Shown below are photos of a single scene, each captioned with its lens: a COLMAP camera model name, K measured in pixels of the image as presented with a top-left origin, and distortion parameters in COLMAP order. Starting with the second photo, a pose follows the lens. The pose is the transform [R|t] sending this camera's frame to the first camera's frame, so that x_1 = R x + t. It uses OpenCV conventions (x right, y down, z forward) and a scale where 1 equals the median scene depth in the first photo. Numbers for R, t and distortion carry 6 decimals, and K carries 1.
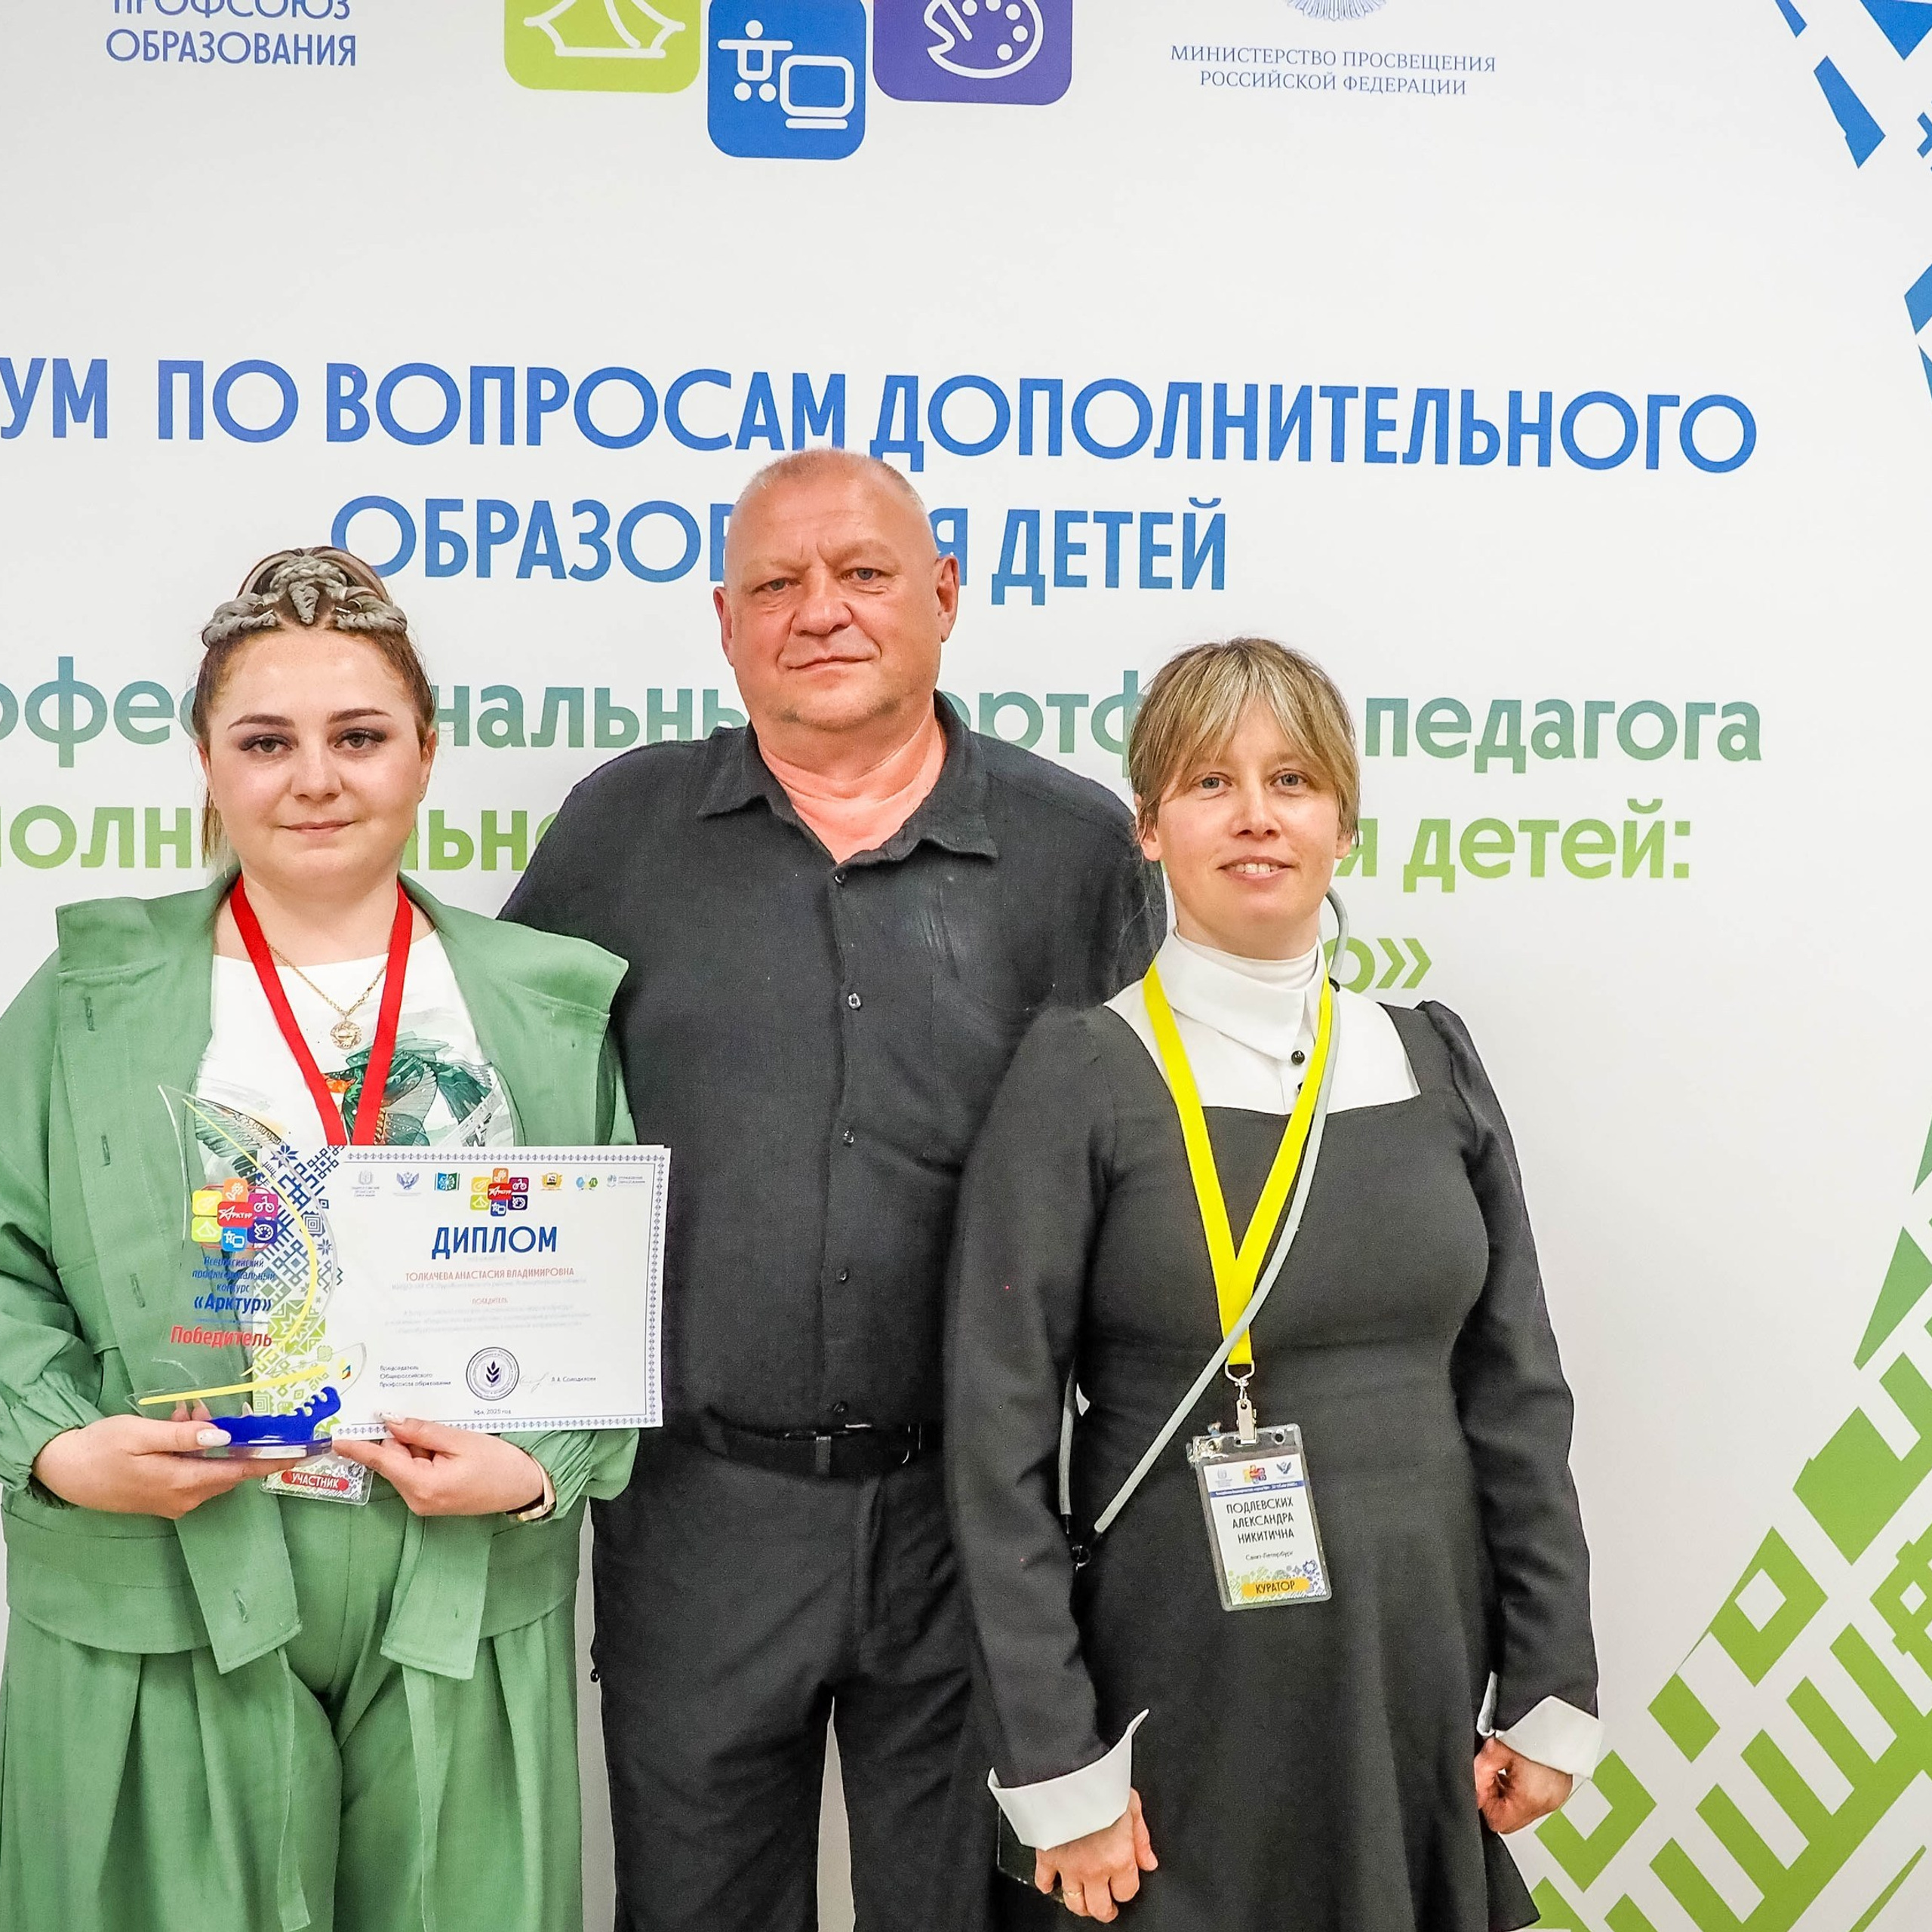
lens RADIAL K [[2543.8, 0, 1010.4], [0, 2543.8, 965.7], [0, 0, 1]] dist [-0.047958, 0.000000]
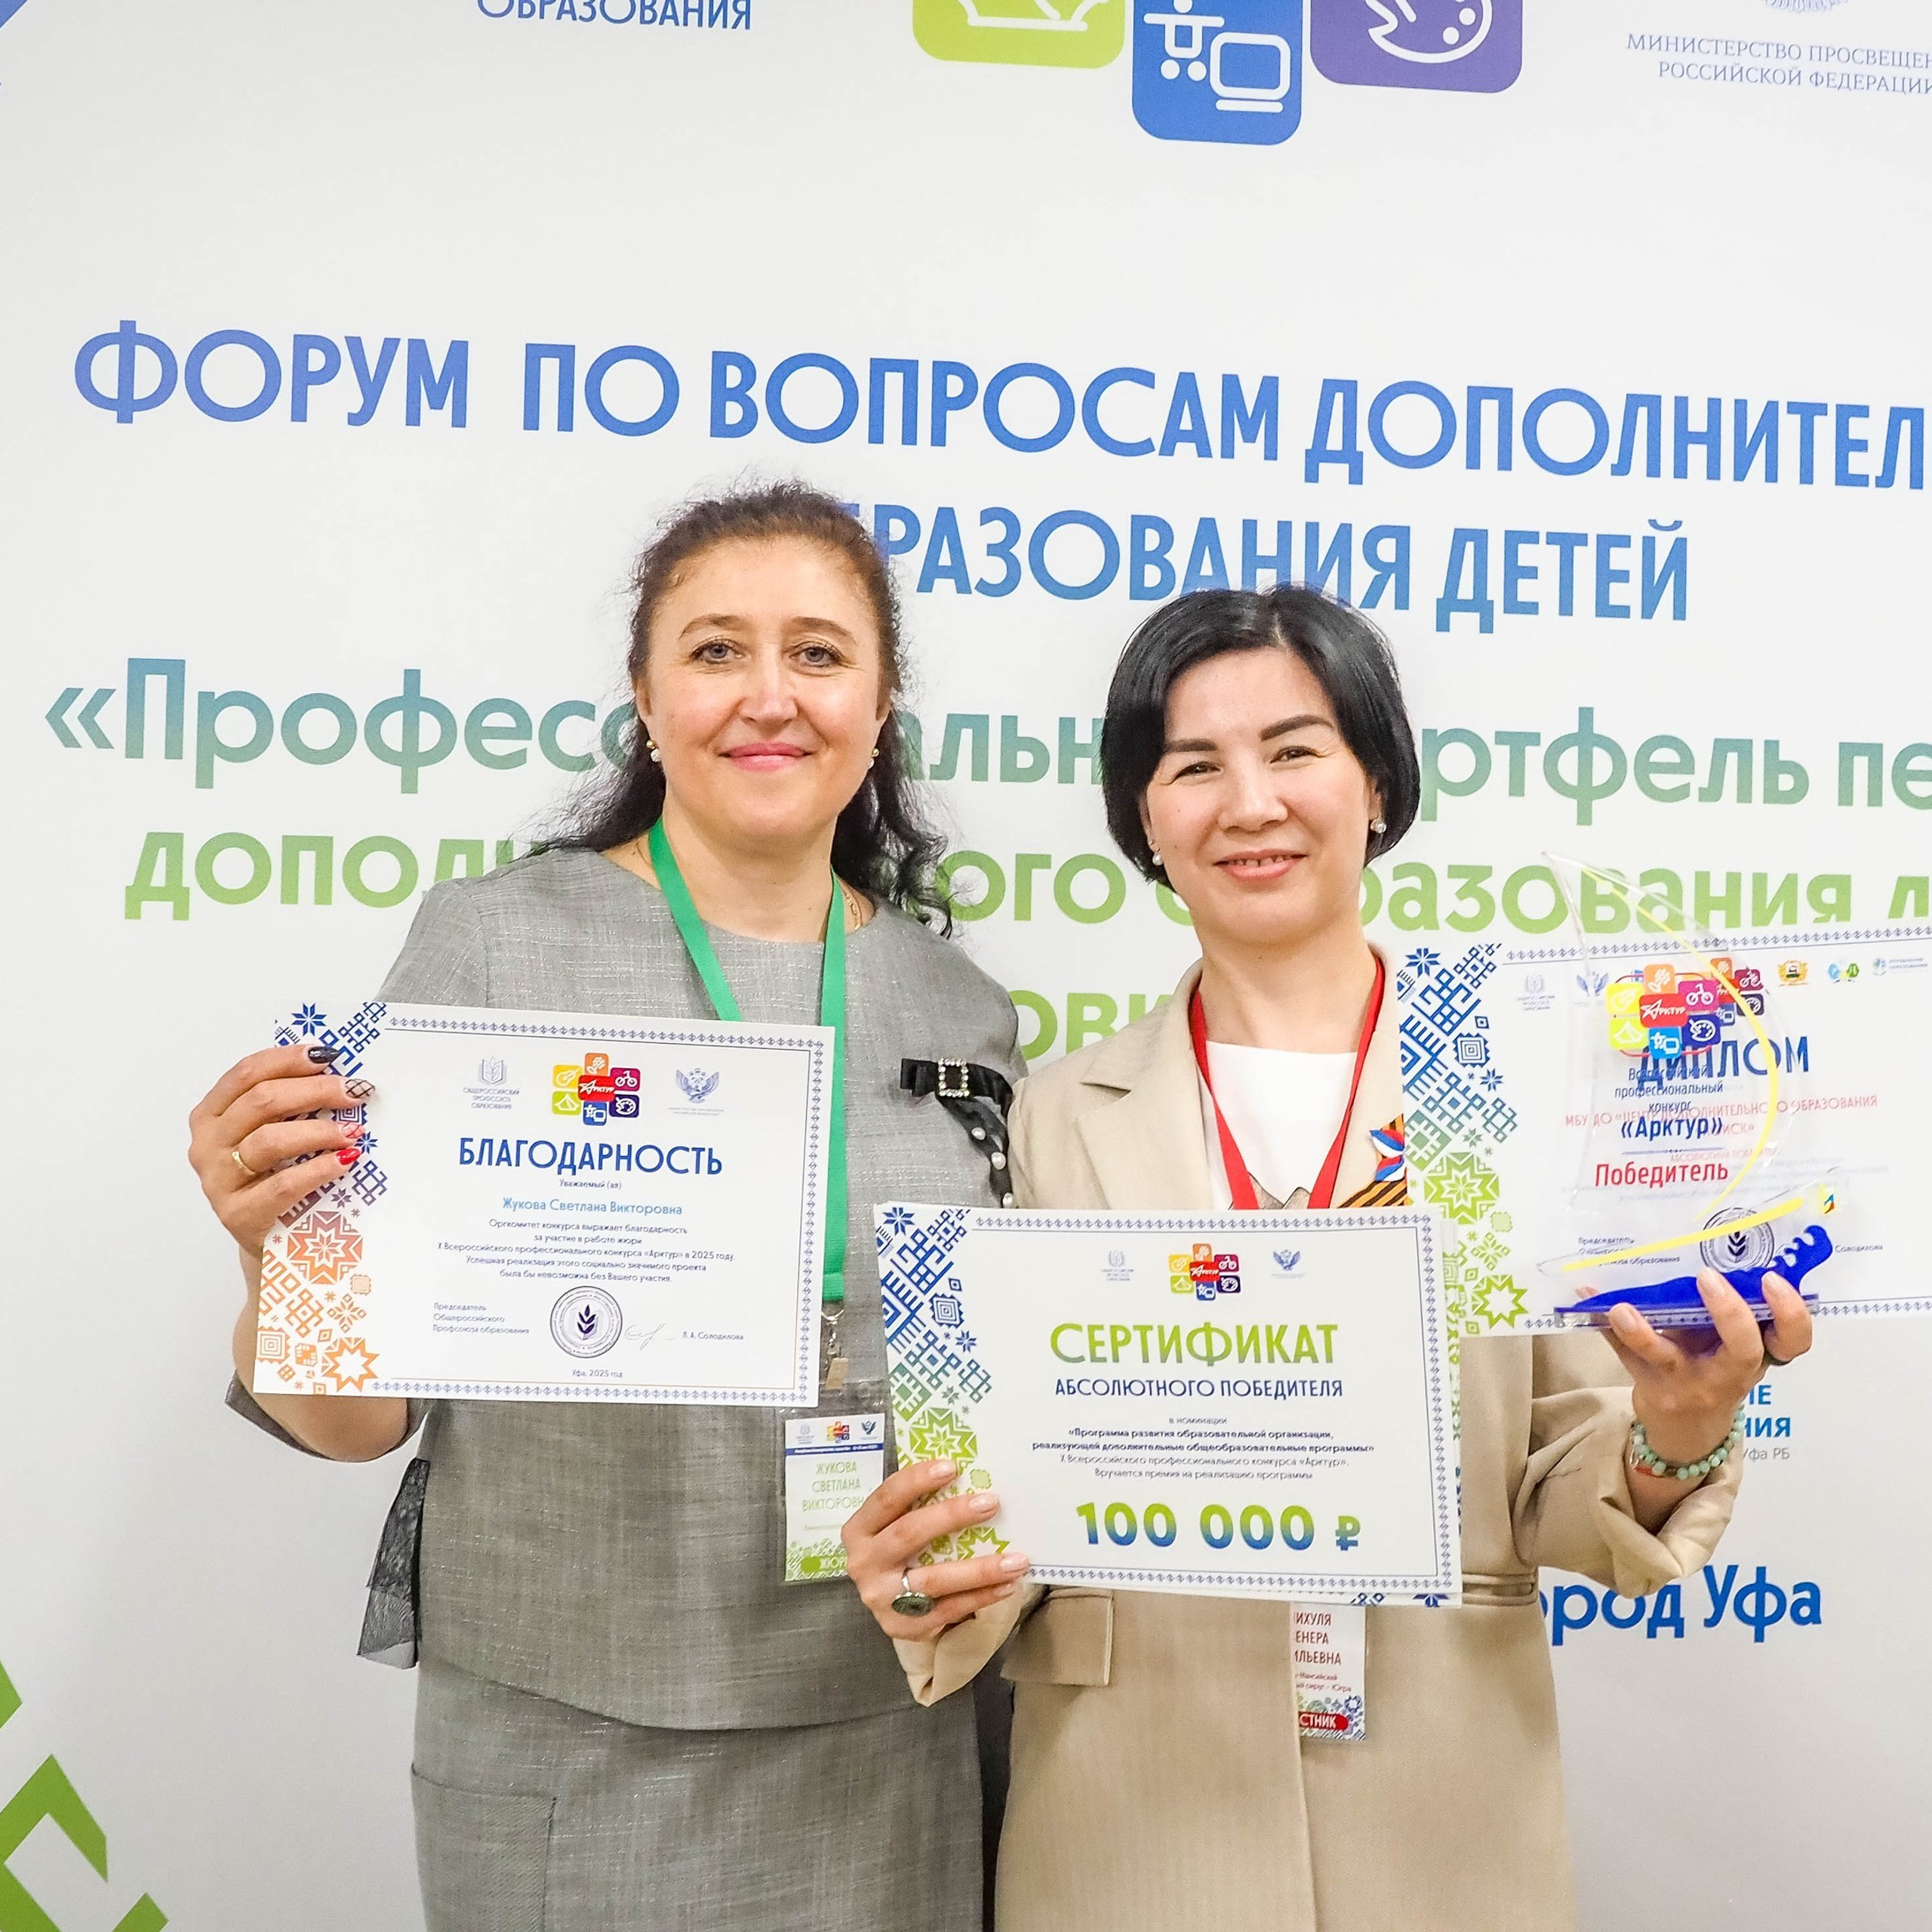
lens RADIAL K [[2543.8, 0, 989.0], [0, 2543.8, 966.0], [0, 0, 1]] dist [-0.047958, 0.000000]
pose [[0.999819, 0.008962, 0.016757, -0.180637], [-0.007685, 0.997170, -0.074784, 0.045023], [-0.017380, 0.074642, 0.997059, 0.113399]]
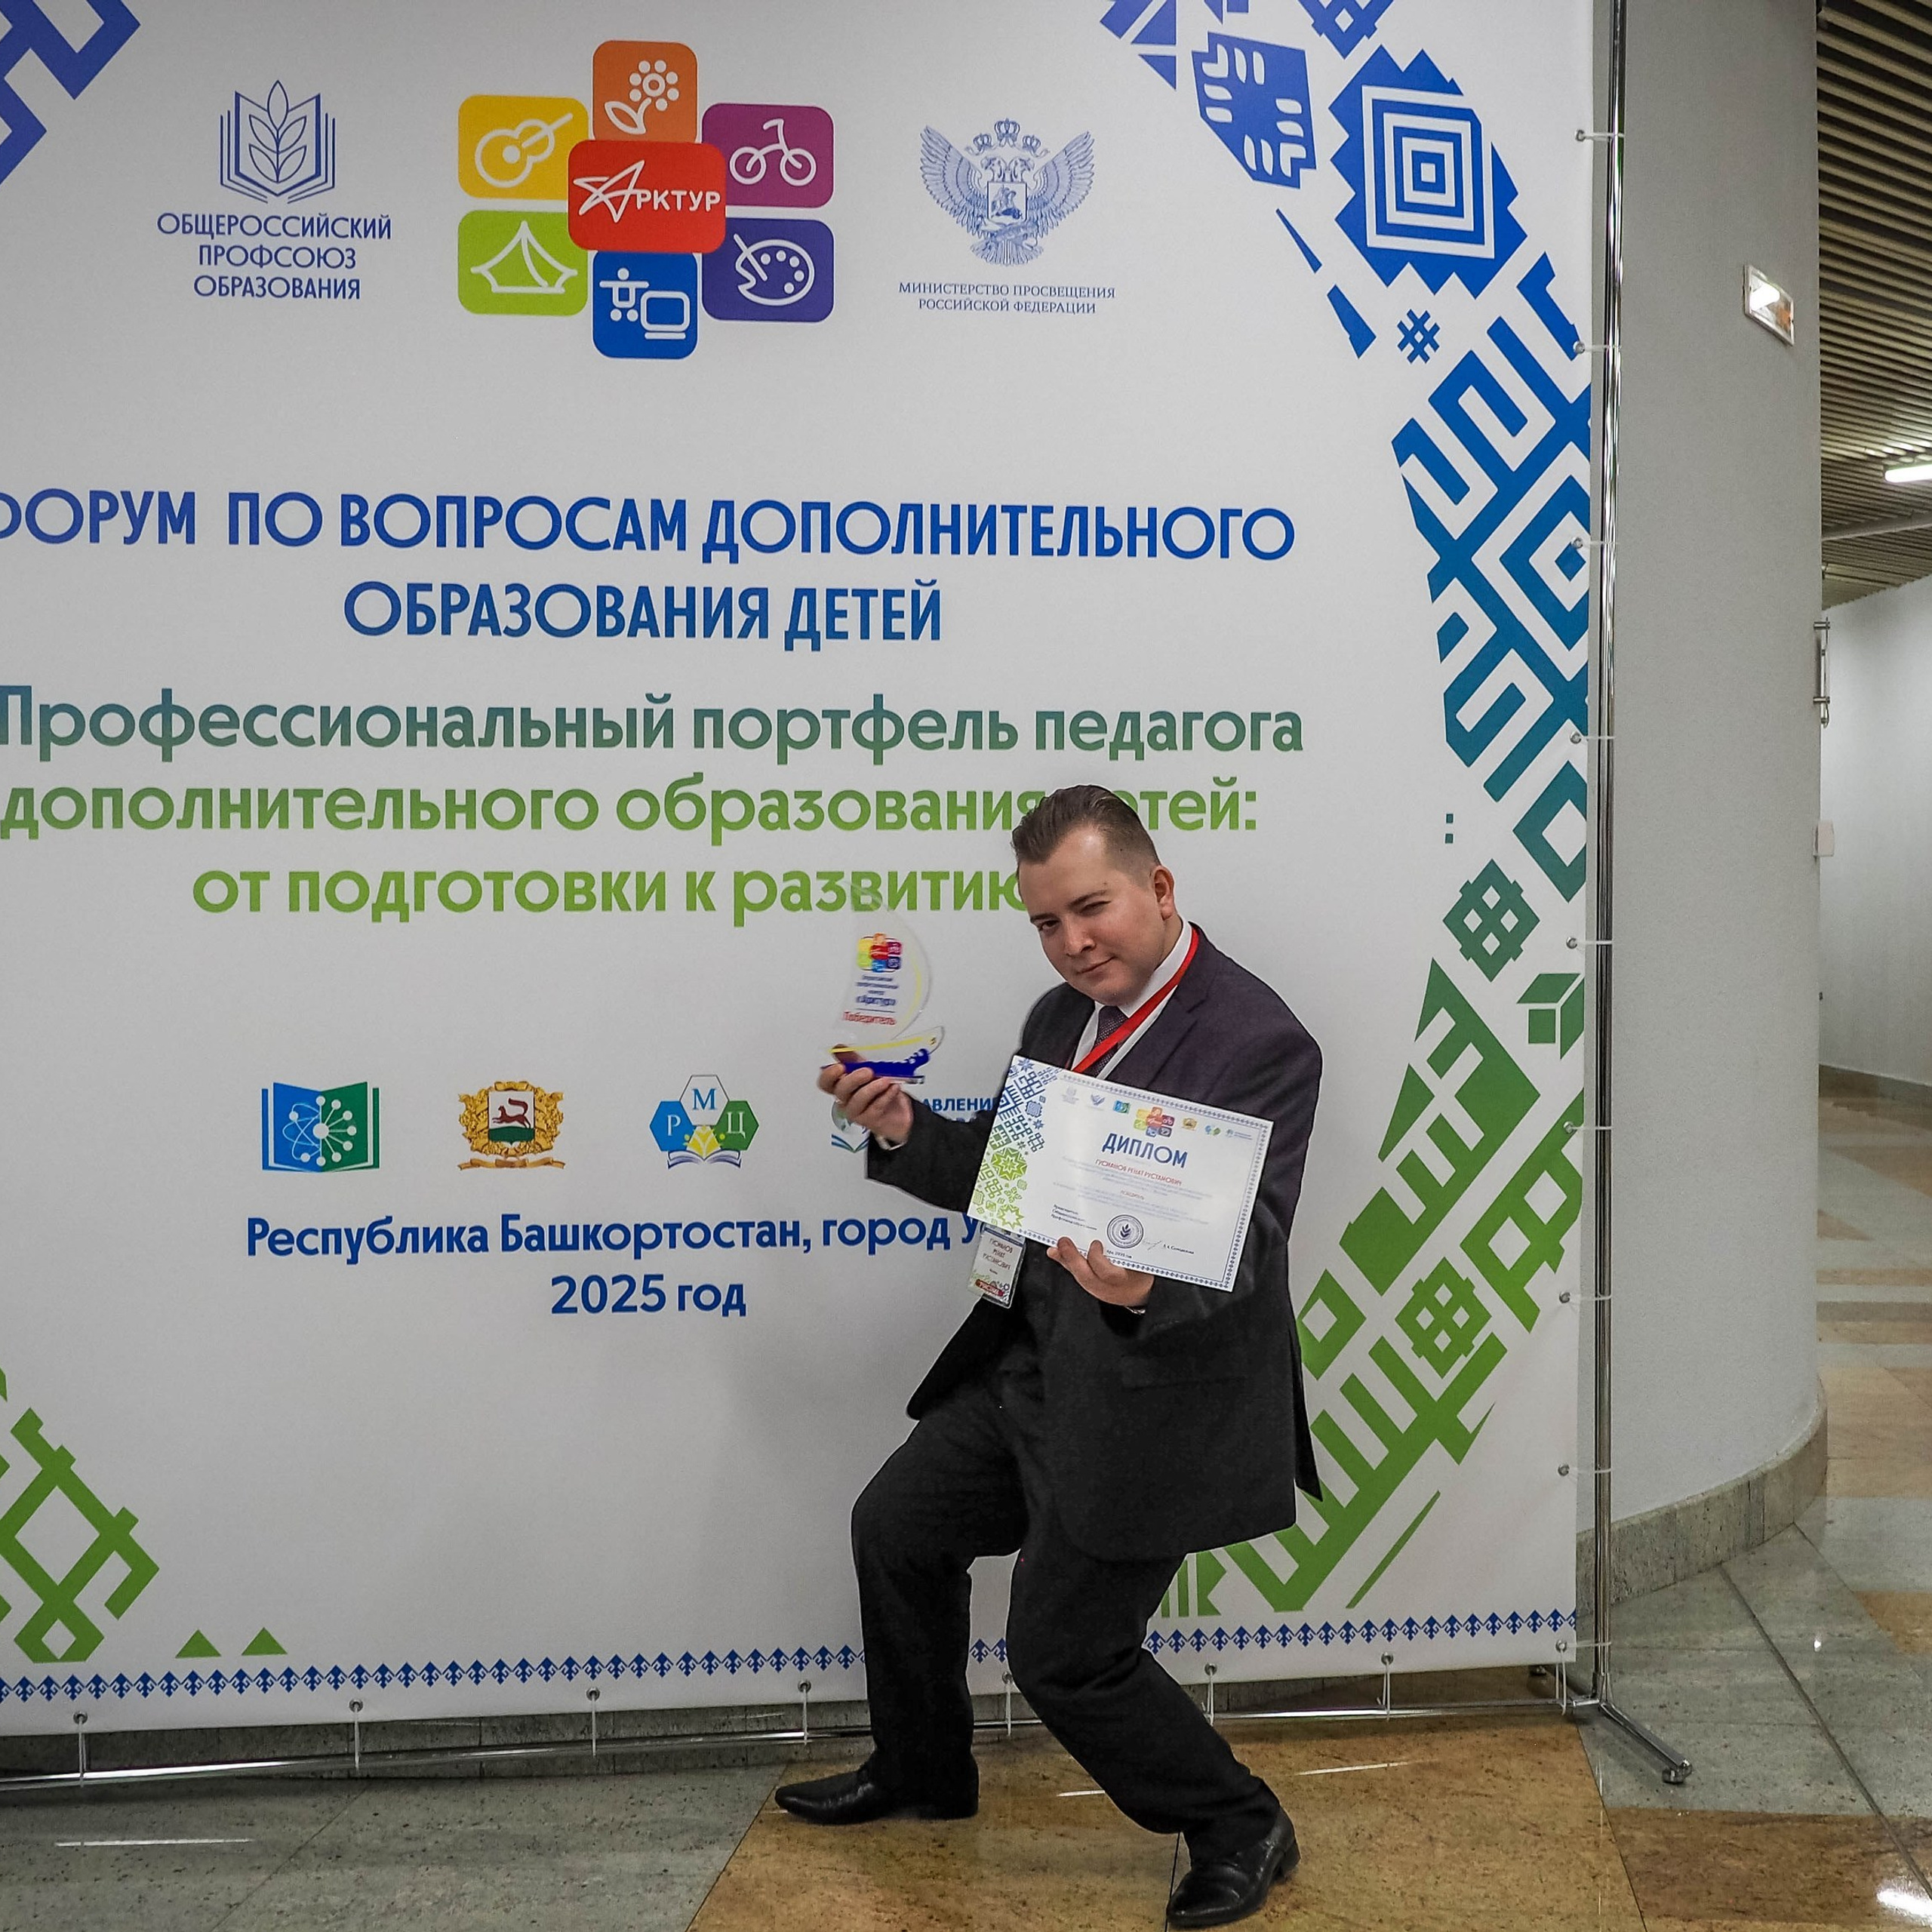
lens RADIAL K [[2543.8, 0, 987.9], [0, 2543.8, 958.2], [0, 0, 1]] dist [-0.047958, 0.000000]
pose [[0.998859, -0.013040, 0.045933, 0.041368], [0.014860, 0.999110, -0.039486, 0.101555], [-0.045377, 0.040123, 0.998164, -0.503456]]
